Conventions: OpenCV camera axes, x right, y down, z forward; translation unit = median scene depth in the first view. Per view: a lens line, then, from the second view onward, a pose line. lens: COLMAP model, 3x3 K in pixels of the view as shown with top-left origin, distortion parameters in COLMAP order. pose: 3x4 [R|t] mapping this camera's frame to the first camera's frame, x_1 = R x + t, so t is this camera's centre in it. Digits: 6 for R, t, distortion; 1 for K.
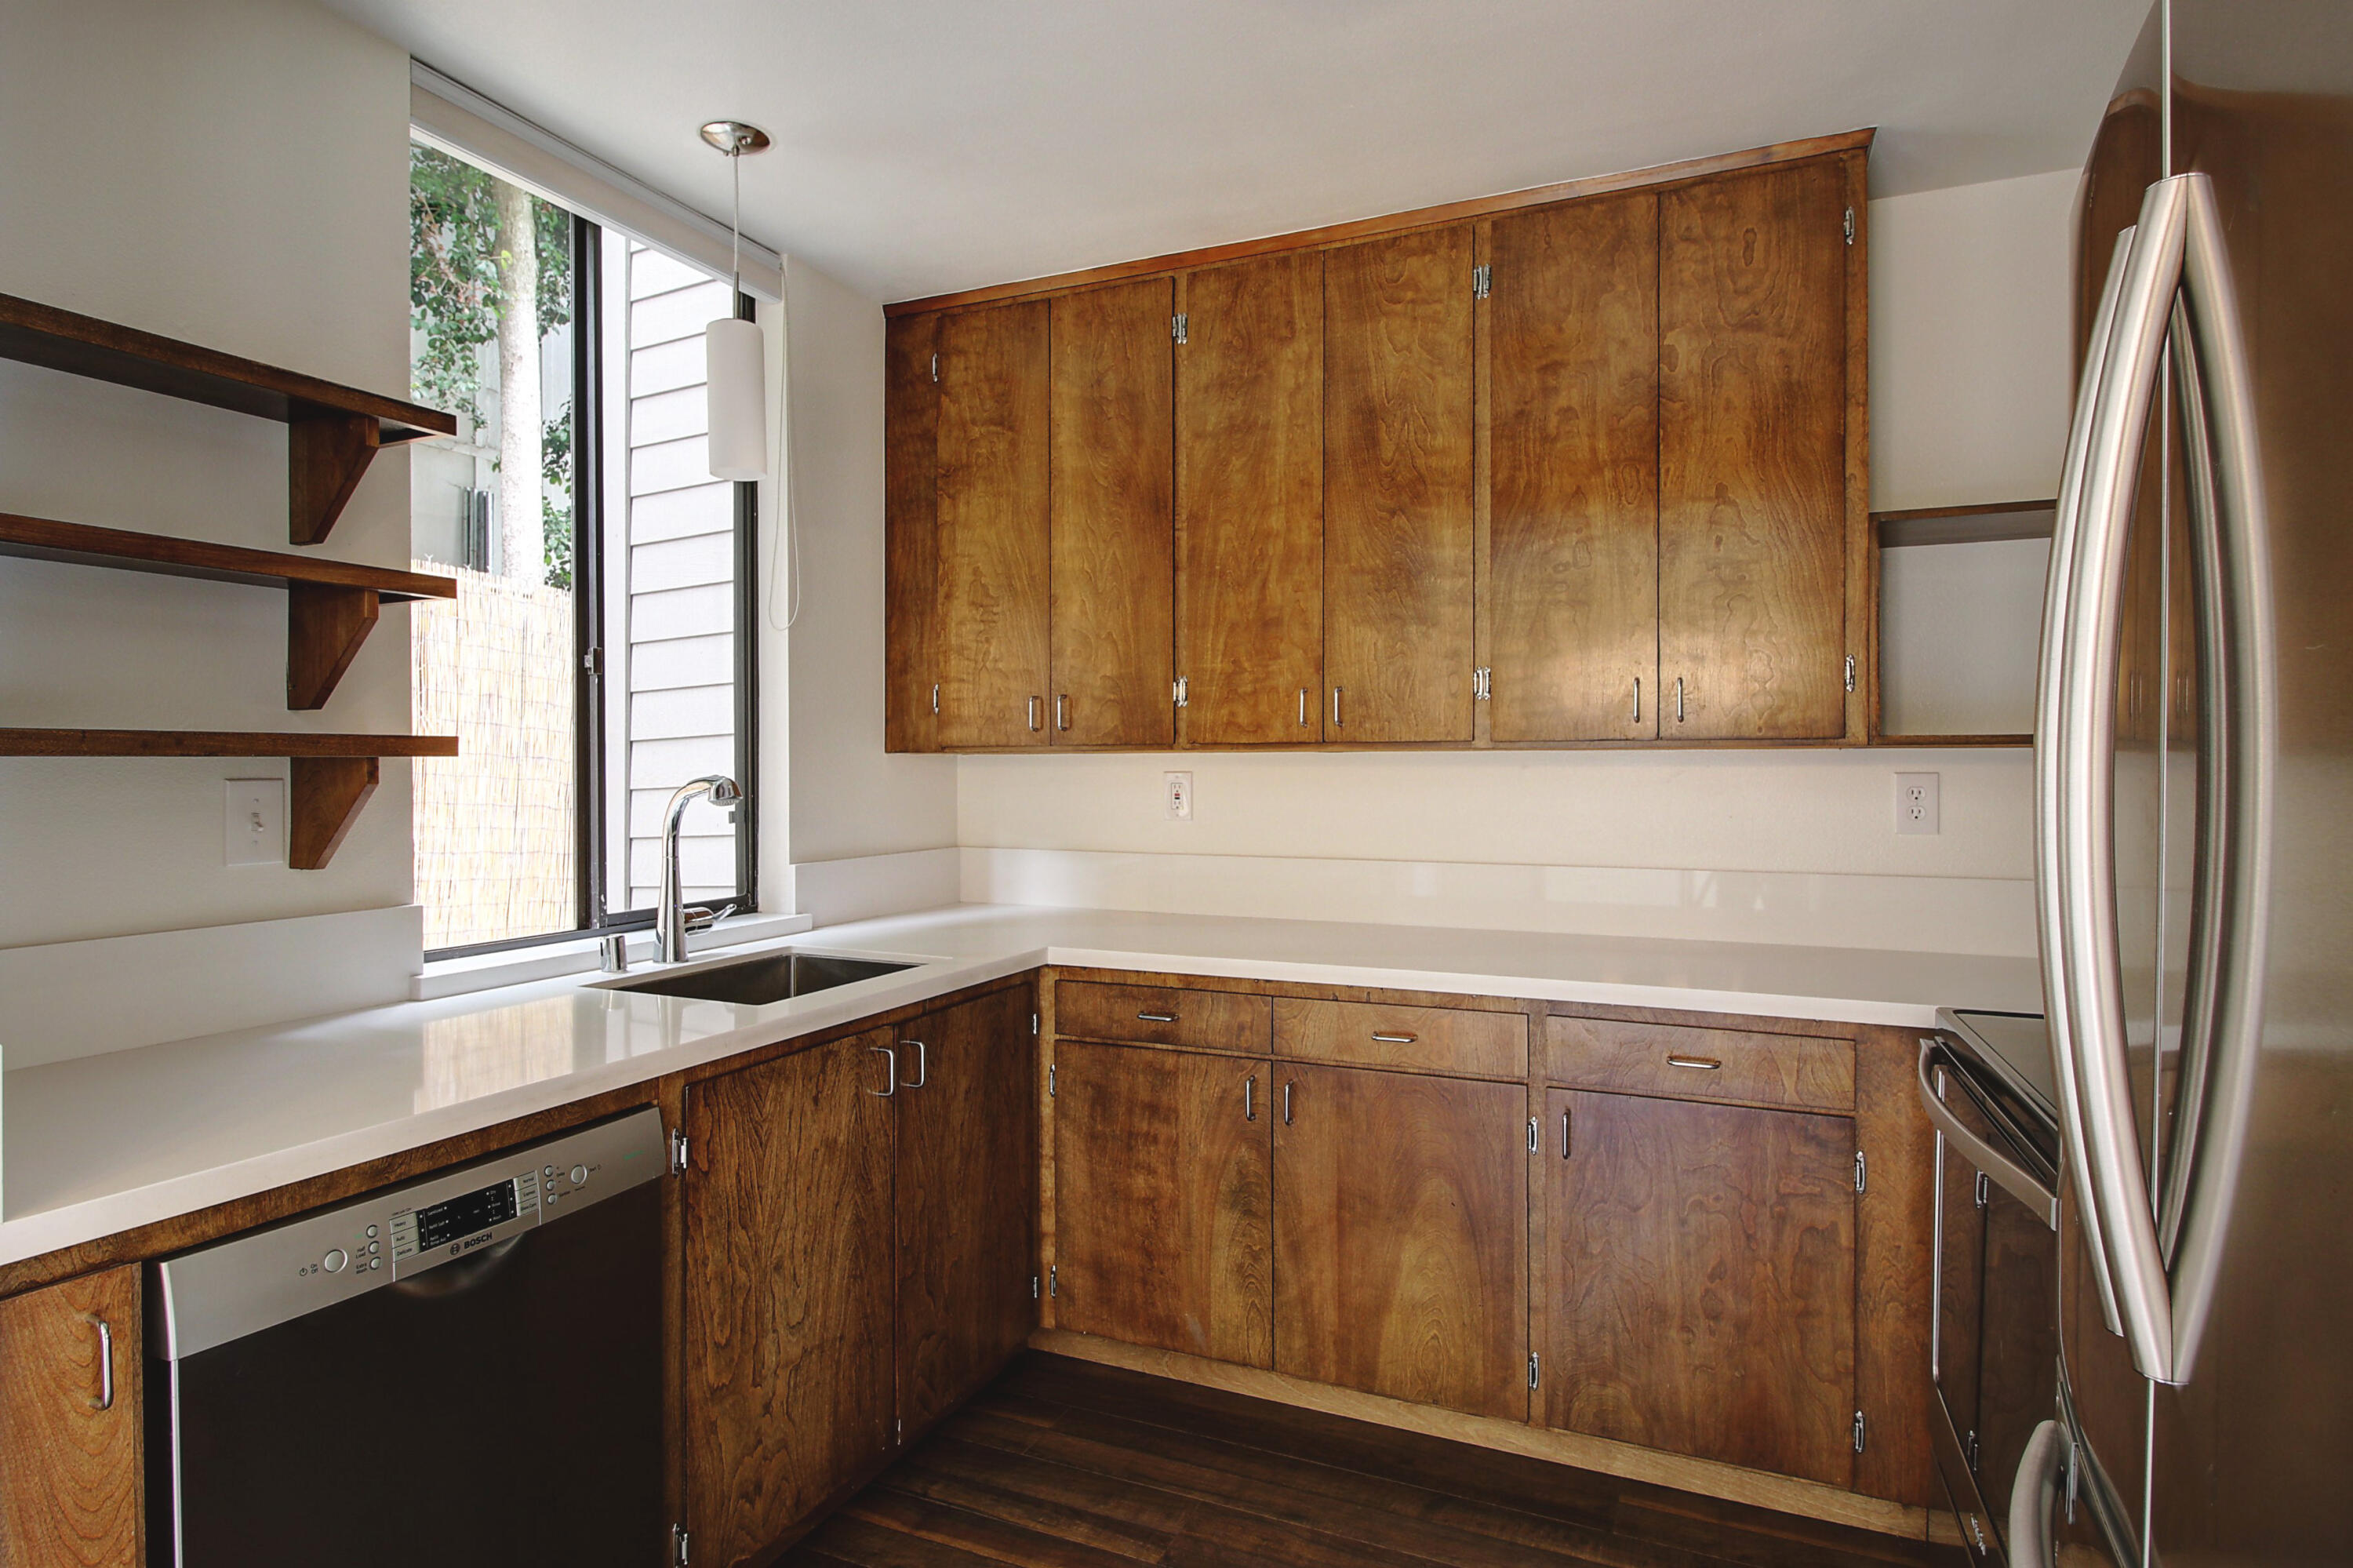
lens RADIAL K [[1265.8, 0, 1176.5], [0, 1265.8, 784.0], [0, 0, 1]] dist [0.018996, -0.018897]
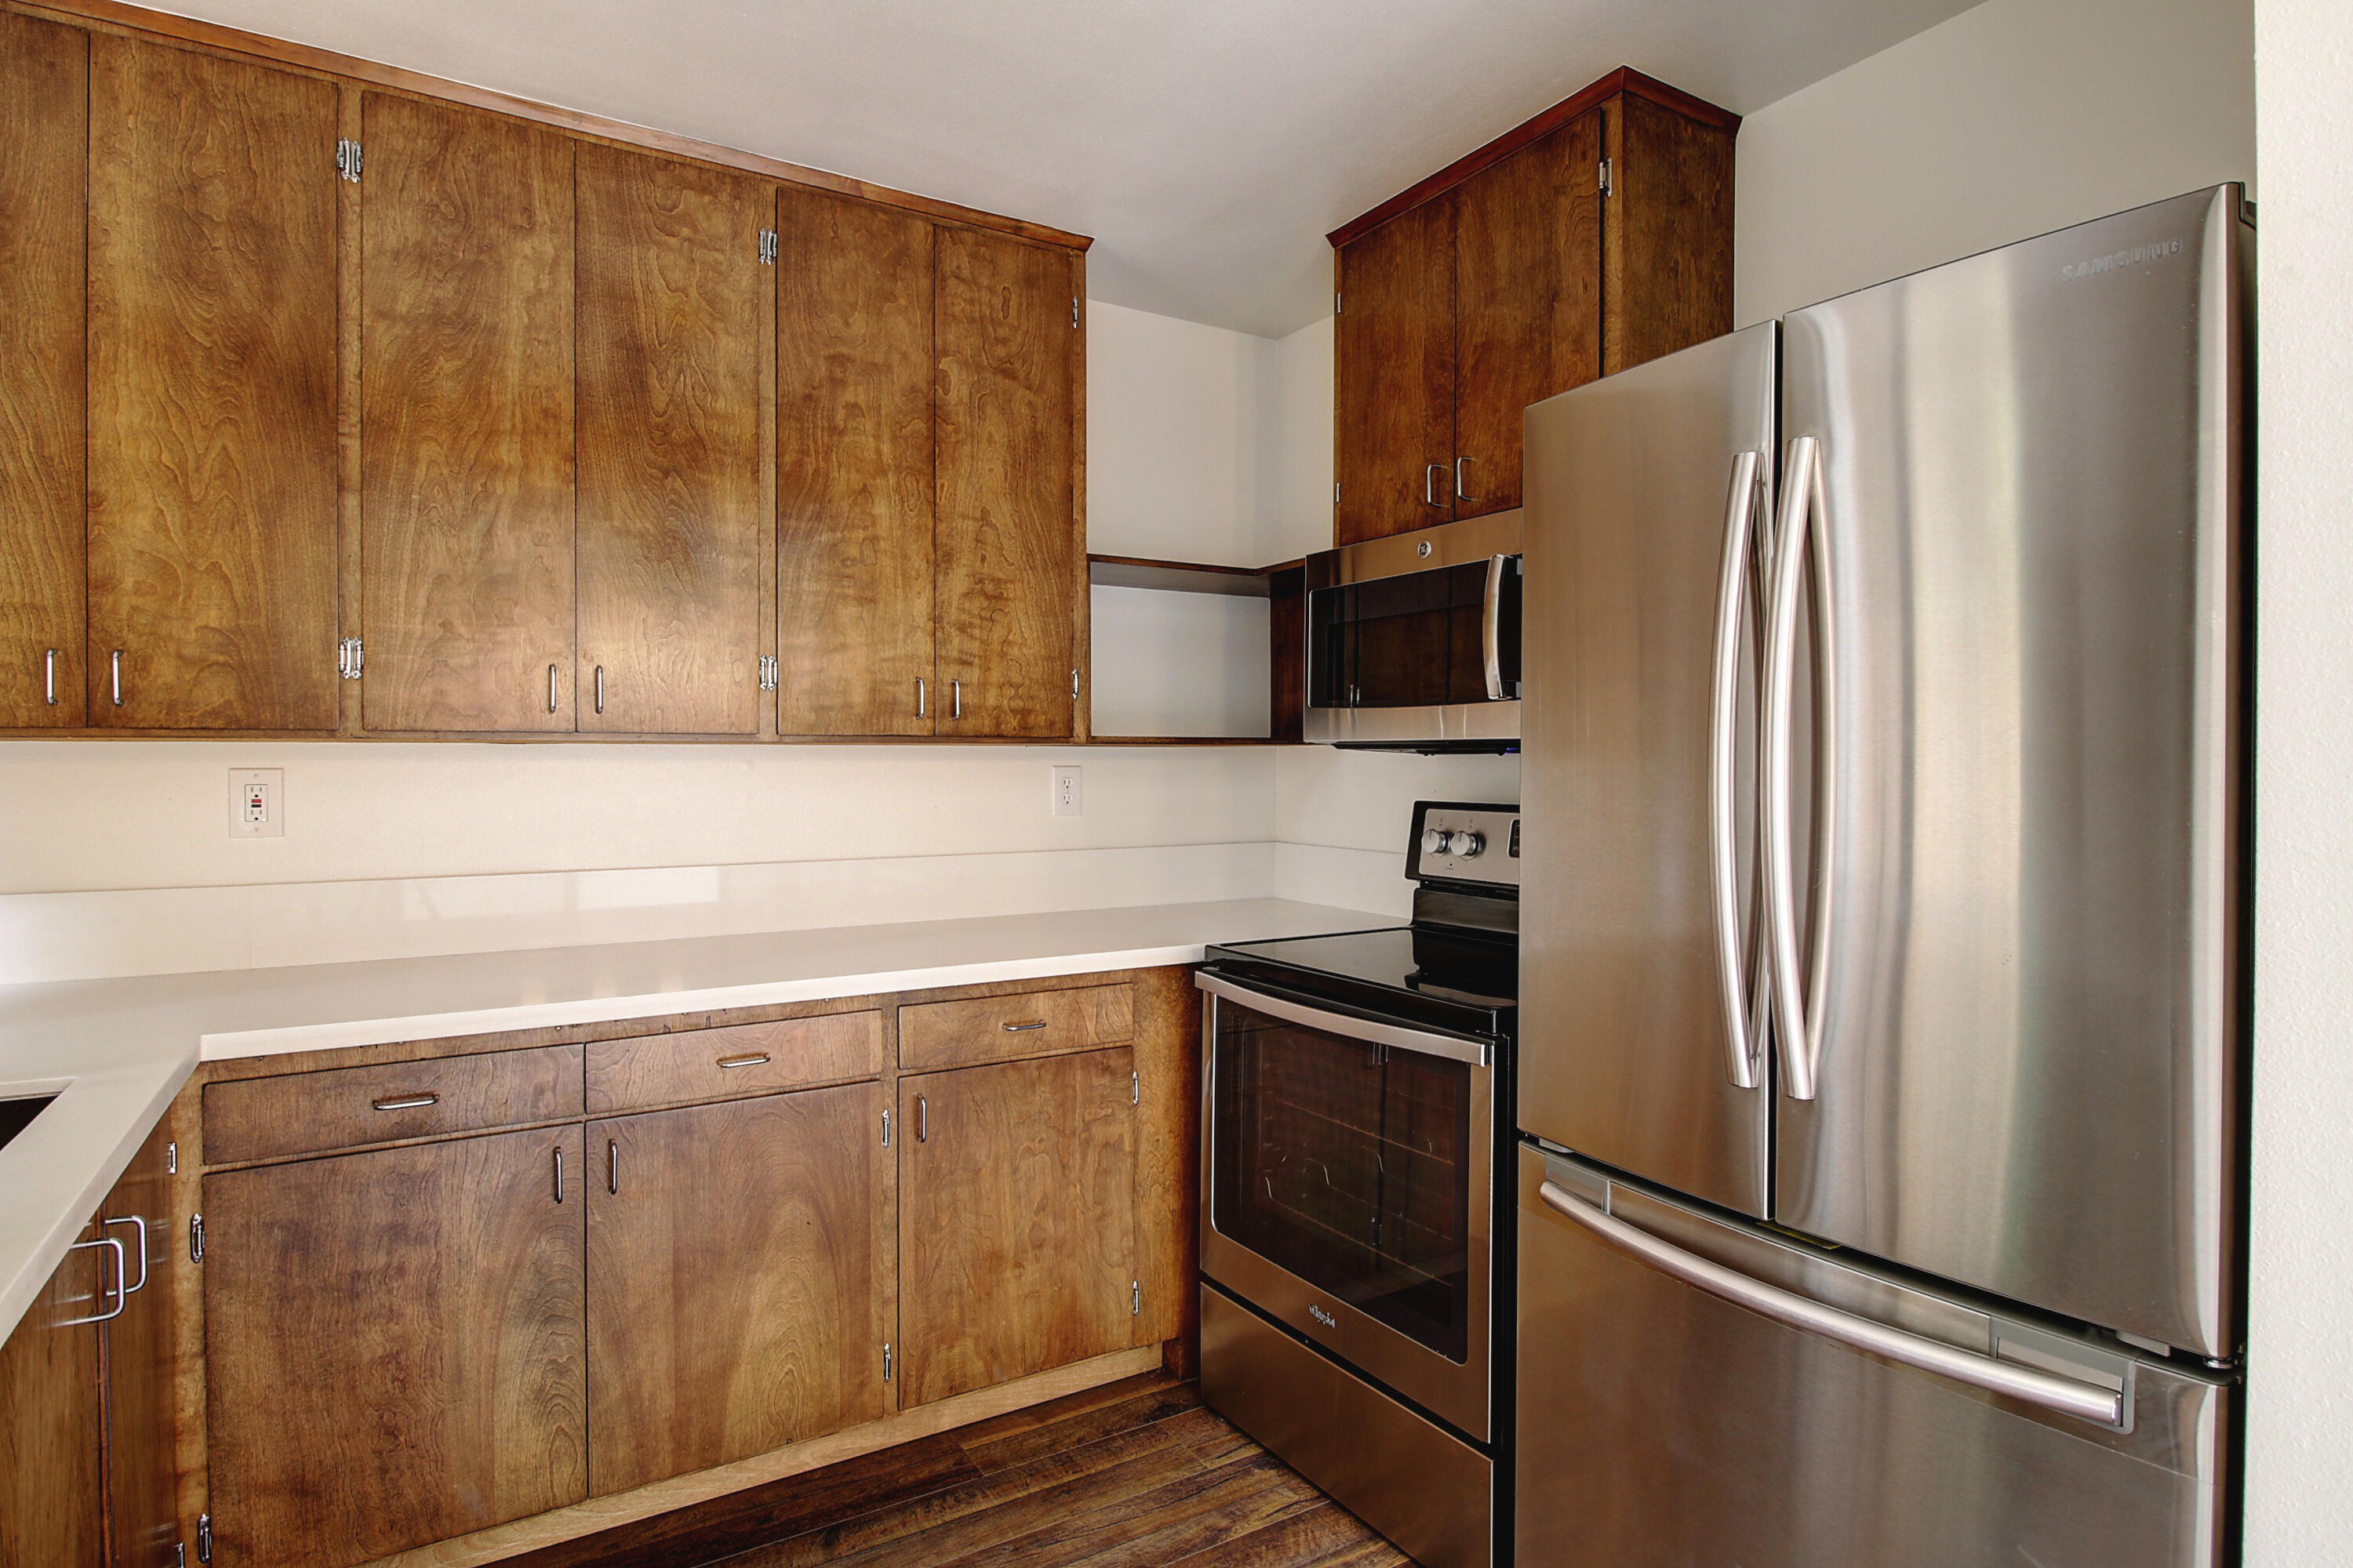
lens RADIAL K [[1265.8, 0, 1176.5], [0, 1265.8, 784.0], [0, 0, 1]] dist [0.018996, -0.018897]
pose [[0.565163, -0.014605, 0.824850, -0.374183], [0.011824, 0.999884, 0.009603, -0.002305], [-0.824895, 0.004326, 0.565270, 0.219609]]
